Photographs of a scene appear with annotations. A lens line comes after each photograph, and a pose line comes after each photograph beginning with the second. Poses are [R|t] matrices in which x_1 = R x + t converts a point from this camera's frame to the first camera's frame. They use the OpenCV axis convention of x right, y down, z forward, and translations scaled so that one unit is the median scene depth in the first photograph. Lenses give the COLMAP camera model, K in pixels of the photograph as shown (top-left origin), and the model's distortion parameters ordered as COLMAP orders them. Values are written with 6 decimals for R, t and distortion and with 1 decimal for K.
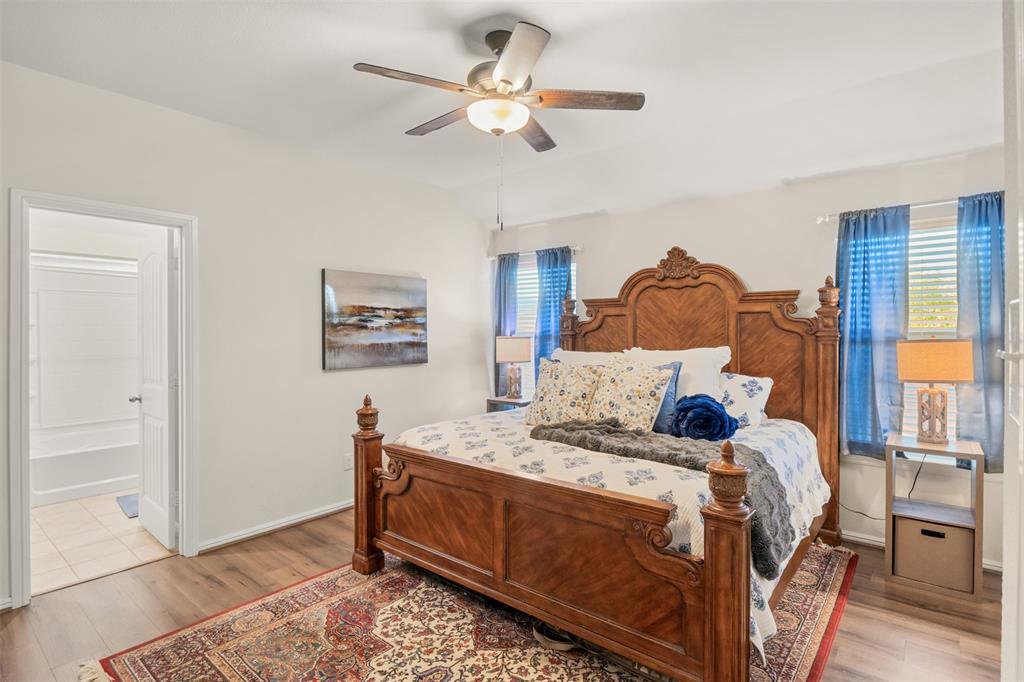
lens RADIAL K [[509.9, 0, 508.9], [0, 509.9, 335.5], [0, 0, 1]] dist [-0.010530, -0.000470]
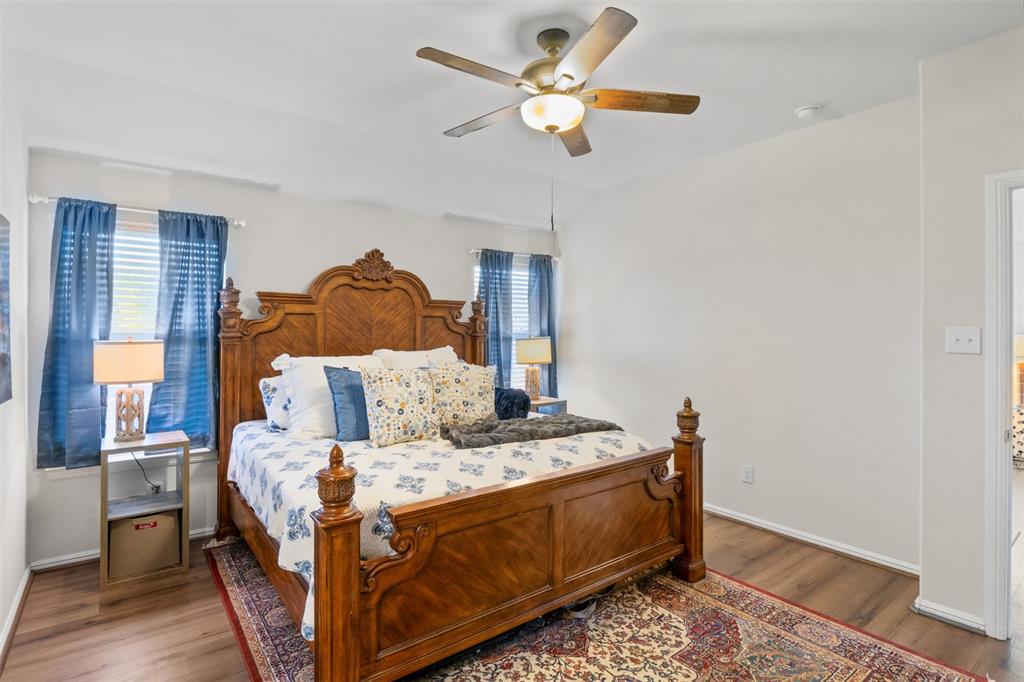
lens RADIAL K [[511.9, 0, 509.0], [0, 511.9, 329.0], [0, 0, 1]] dist [0.005155, 0.000693]
pose [[0.229560, 0.006298, 0.973274, -0.641827], [0.006766, 0.999945, -0.008067, -0.005702], [-0.973271, 0.008437, 0.229505, 0.546477]]
